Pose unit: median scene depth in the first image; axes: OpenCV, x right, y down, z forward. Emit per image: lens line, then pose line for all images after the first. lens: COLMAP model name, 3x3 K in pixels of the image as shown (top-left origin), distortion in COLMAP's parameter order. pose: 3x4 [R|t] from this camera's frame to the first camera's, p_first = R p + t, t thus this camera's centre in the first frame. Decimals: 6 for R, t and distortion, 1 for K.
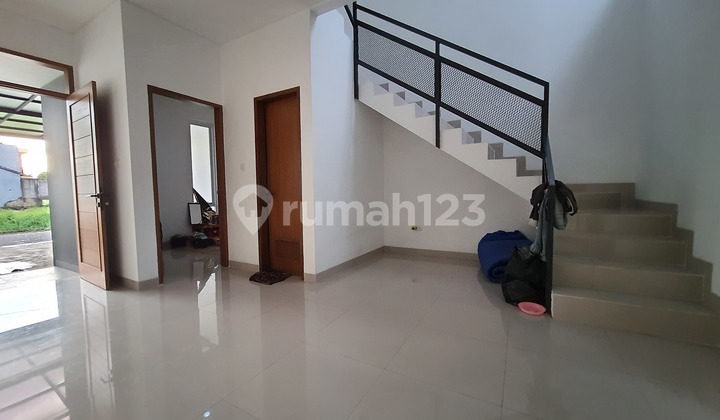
lens RADIAL K [[280.7, 0, 355.6], [0, 280.7, 208.3], [0, 0, 1]] dist [-0.003931, -0.000555]
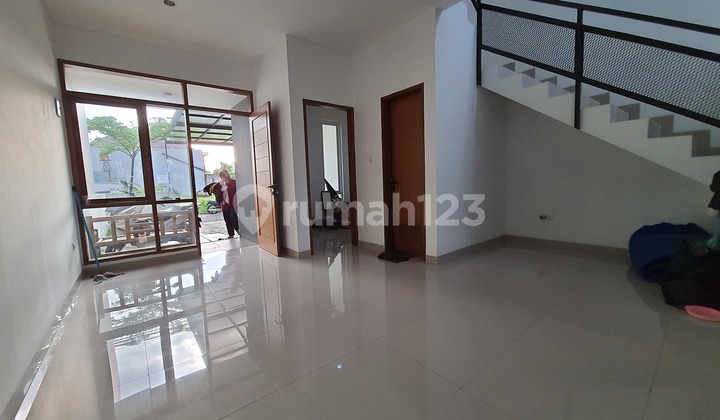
lens RADIAL K [[280.7, 0, 358.5], [0, 280.7, 207.9], [0, 0, 1]] dist [-0.003931, -0.000555]
pose [[0.933933, 0.014074, -0.357170, -0.039664], [0.001444, 0.999068, 0.043141, -0.000342], [0.357445, -0.040806, 0.933042, -0.106701]]
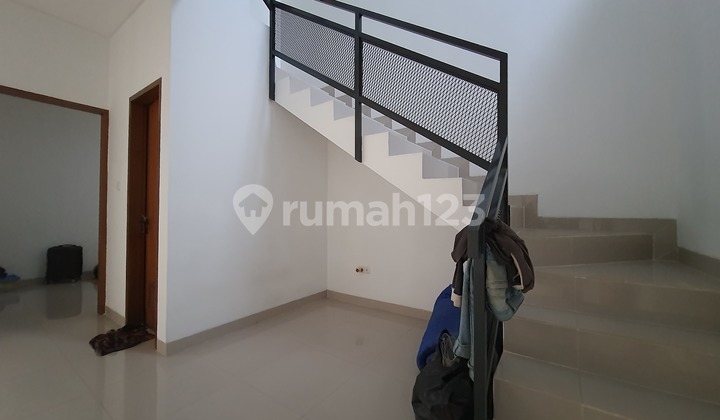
lens RADIAL K [[280.7, 0, 356.4], [0, 280.7, 209.1], [0, 0, 1]] dist [-0.003931, -0.000555]
pose [[0.995372, 0.017657, -0.094460, 0.357975], [-0.024031, 0.997478, -0.066782, -0.053939], [0.093042, 0.068743, 0.993286, 0.326197]]
